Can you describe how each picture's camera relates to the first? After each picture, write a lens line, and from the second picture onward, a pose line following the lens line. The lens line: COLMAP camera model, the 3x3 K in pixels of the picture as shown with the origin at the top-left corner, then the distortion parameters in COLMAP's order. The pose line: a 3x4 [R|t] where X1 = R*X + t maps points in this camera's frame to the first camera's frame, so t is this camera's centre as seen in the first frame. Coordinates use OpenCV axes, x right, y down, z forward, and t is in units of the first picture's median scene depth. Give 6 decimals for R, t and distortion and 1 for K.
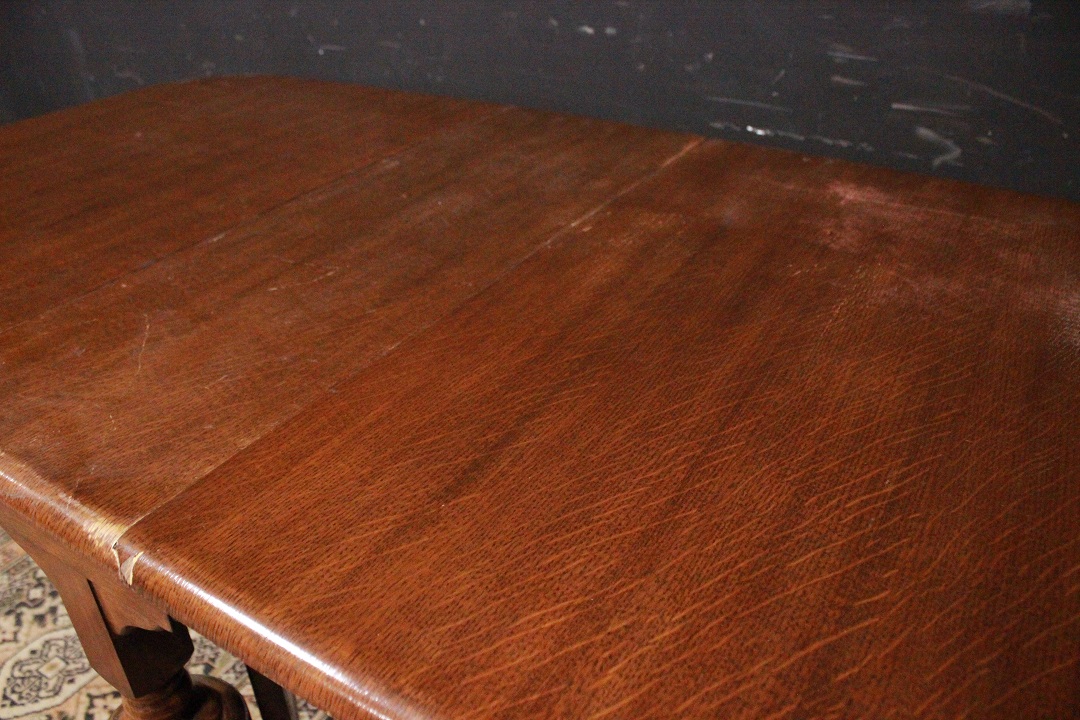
lens RADIAL K [[871.9, 0, 544.4], [0, 871.9, 386.8], [0, 0, 1]] dist [-0.139905, 0.106769]
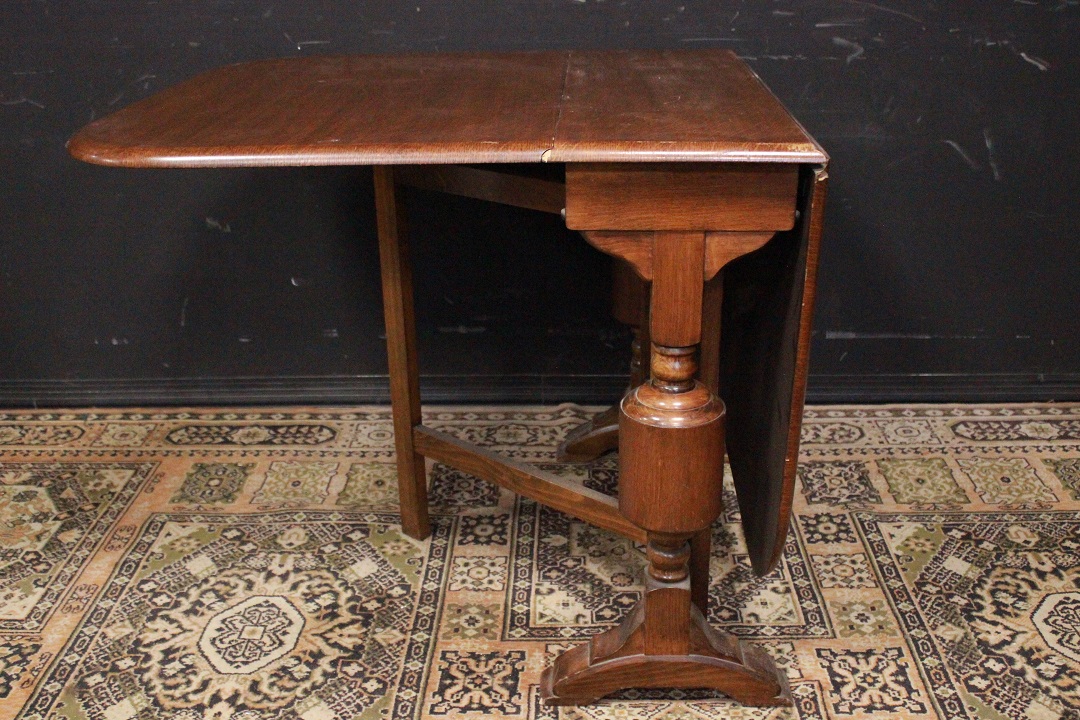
lens RADIAL K [[1117.3, 0, 549.0], [0, 1117.3, 370.6], [0, 0, 1]] dist [-0.057740, 0.000000]
pose [[0.880021, -0.189444, 0.435517, -0.965352], [0.263893, 0.957460, -0.116751, 0.350574], [-0.394872, 0.217673, 0.892578, -0.418450]]
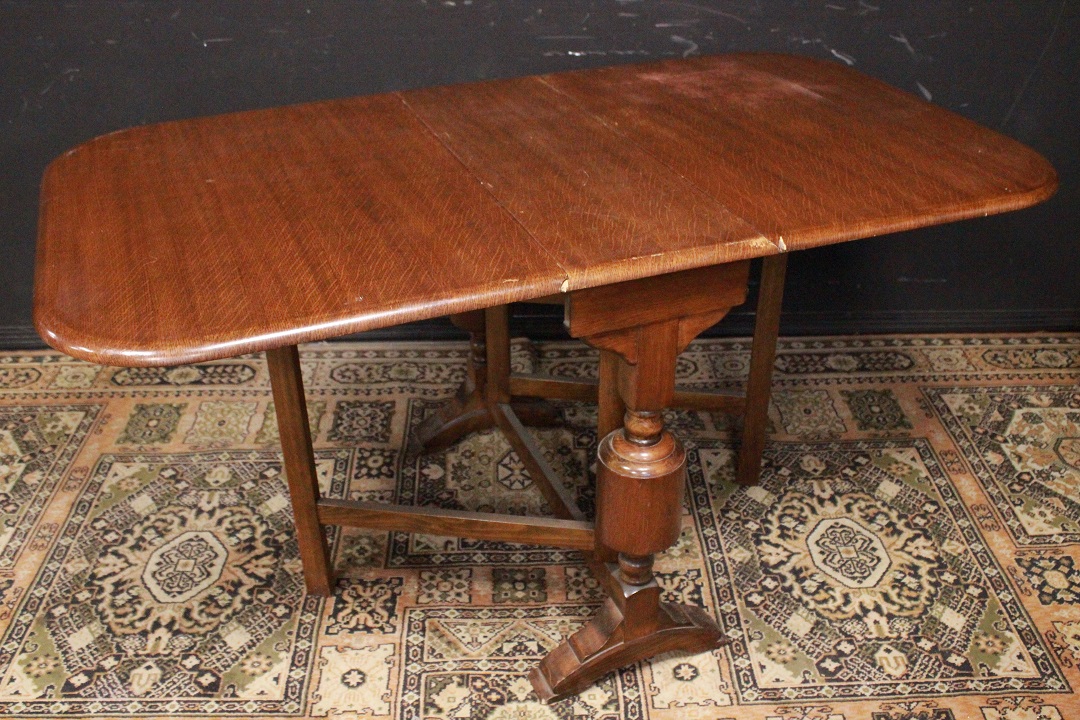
lens RADIAL K [[1009.1, 0, 536.2], [0, 1009.1, 370.2], [0, 0, 1]] dist [-0.068979, 0.000000]
pose [[0.855490, -0.269637, 0.442078, -0.877101], [0.278398, 0.959345, 0.046390, 0.173039], [-0.436614, 0.083387, 0.895776, -0.643449]]
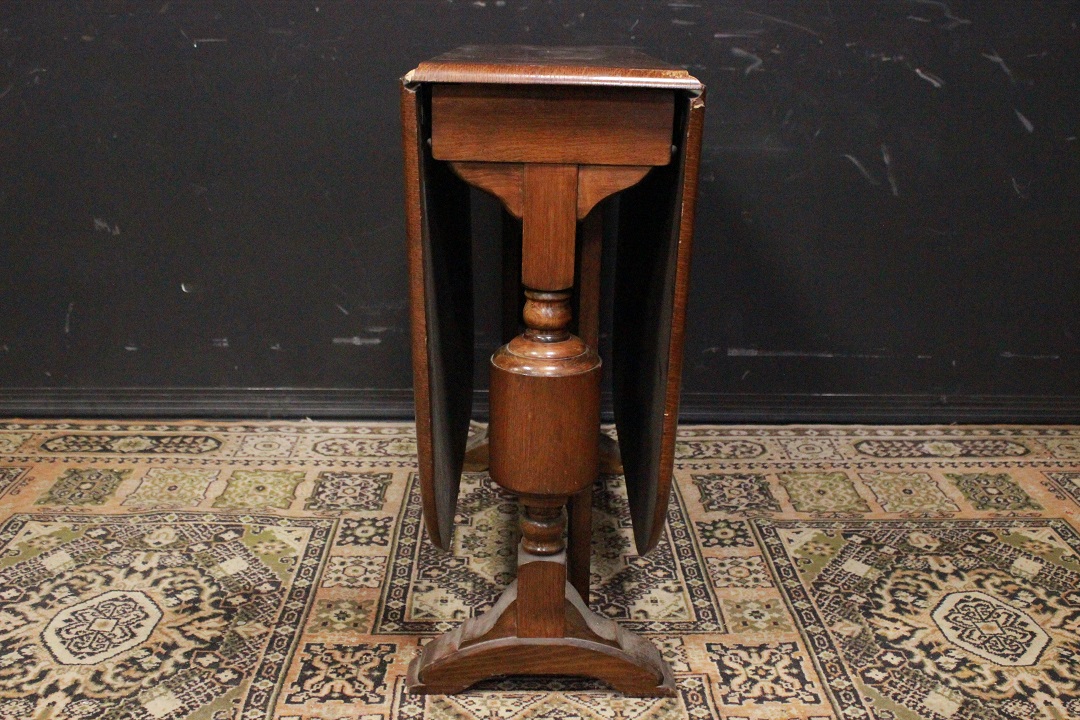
lens RADIAL K [[1091.9, 0, 541.4], [0, 1091.9, 380.2], [0, 0, 1]] dist [-0.056825, 0.000000]
pose [[0.857697, -0.140470, 0.494595, -0.882914], [0.257798, 0.949791, -0.177307, 0.505013], [-0.444855, 0.279581, 0.850846, -0.317877]]
